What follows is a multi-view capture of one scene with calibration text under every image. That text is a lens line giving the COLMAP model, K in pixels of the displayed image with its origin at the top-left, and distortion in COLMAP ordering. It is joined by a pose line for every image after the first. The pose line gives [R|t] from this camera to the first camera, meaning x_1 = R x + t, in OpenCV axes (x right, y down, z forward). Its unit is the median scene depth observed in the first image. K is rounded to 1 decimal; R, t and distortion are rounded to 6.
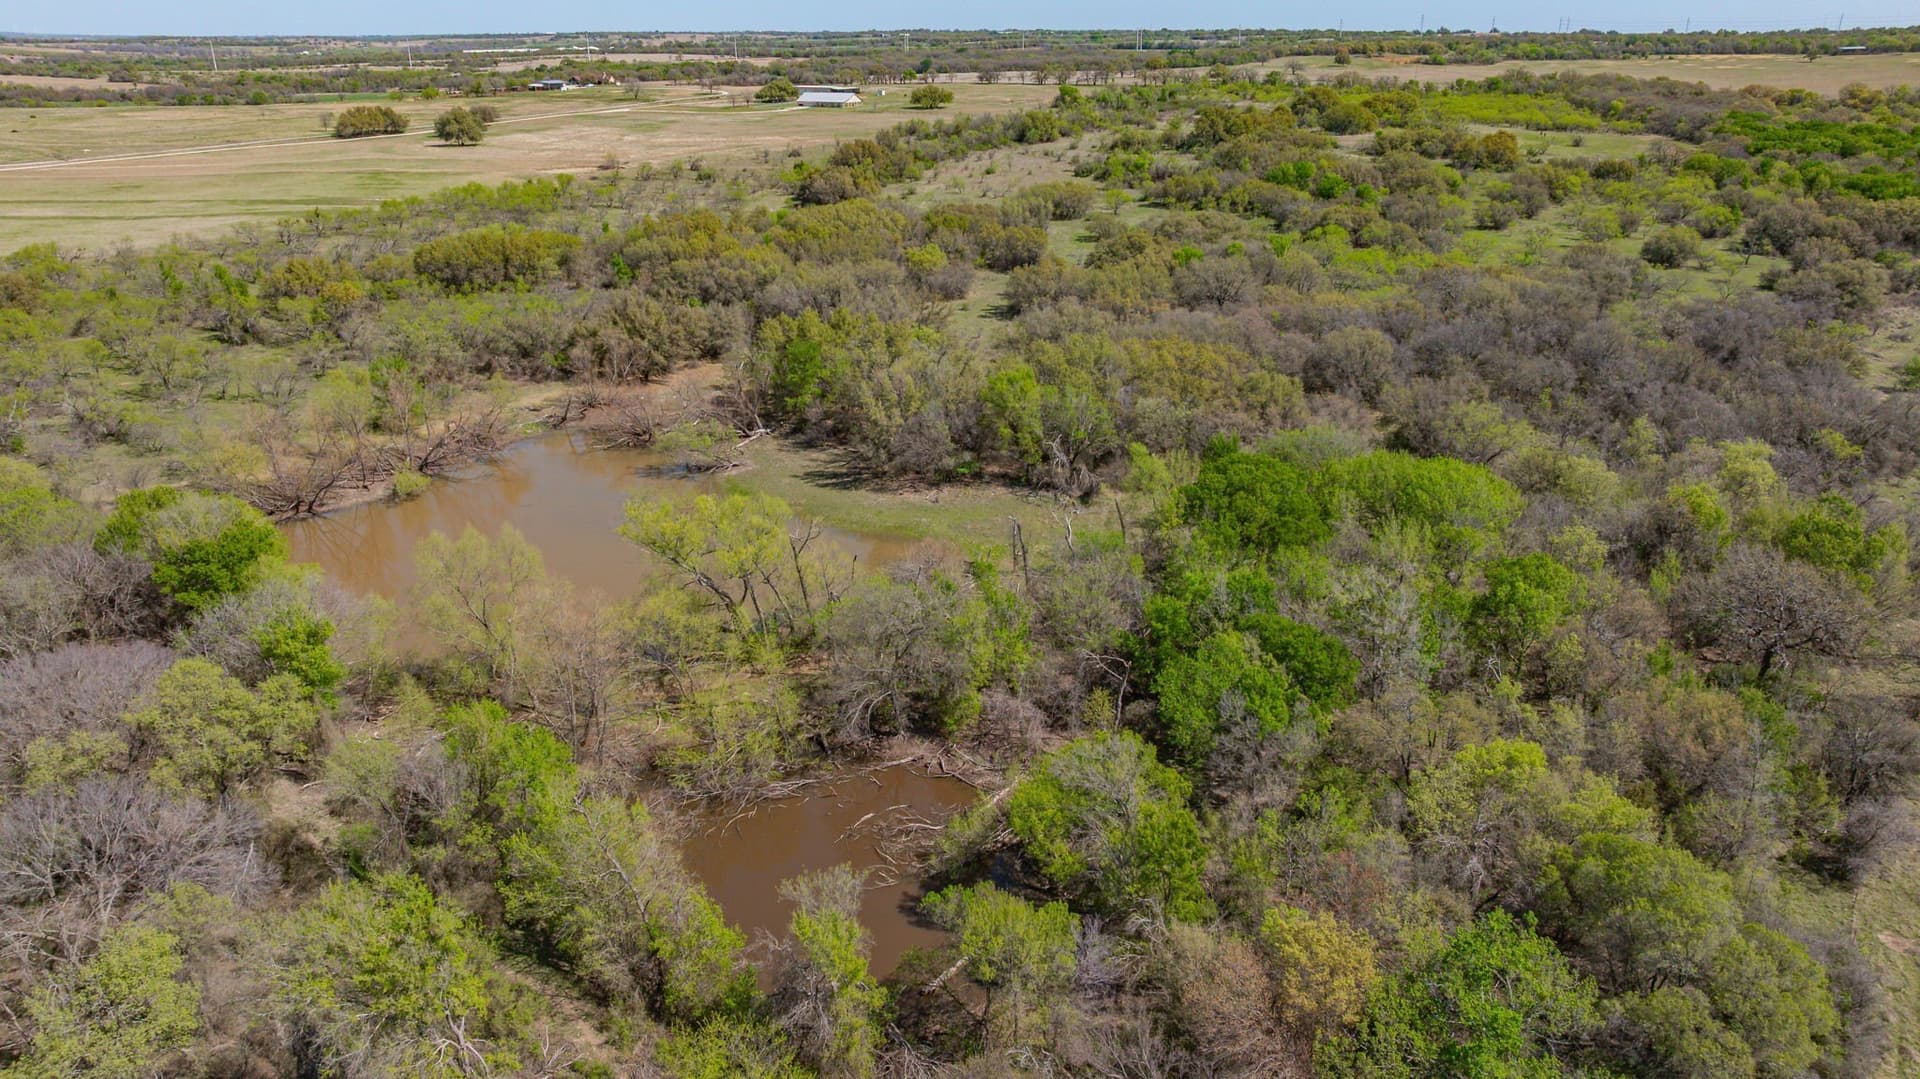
lens RADIAL K [[1351.1, 0, 960.0], [0, 1351.1, 539.5], [0, 0, 1]] dist [-0.017551, -0.002499]
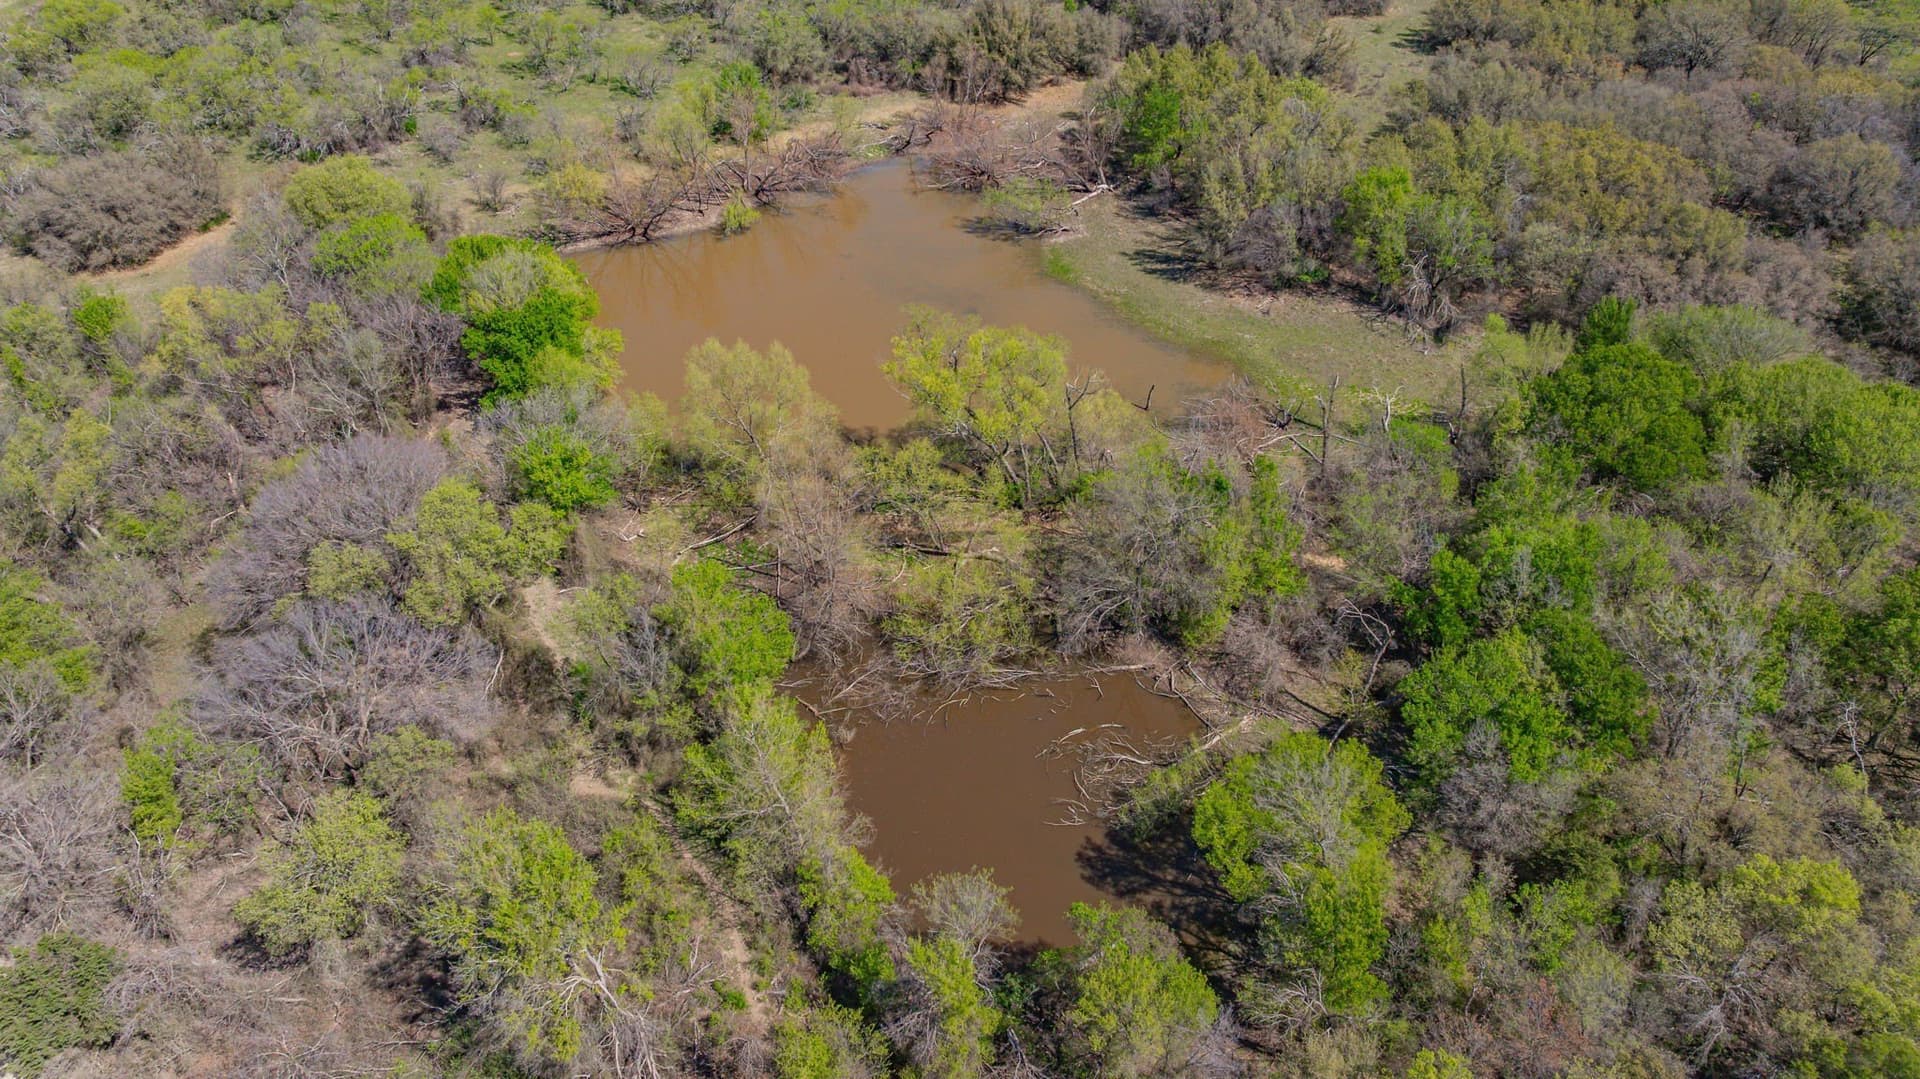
lens RADIAL K [[1351.1, 0, 960.0], [0, 1351.1, 539.5], [0, 0, 1]] dist [-0.017551, -0.002499]
pose [[0.950162, 0.184034, -0.251641, 0.040803], [-0.111416, 0.954321, 0.277234, -0.107912], [0.291167, -0.235381, 0.927264, 0.068741]]
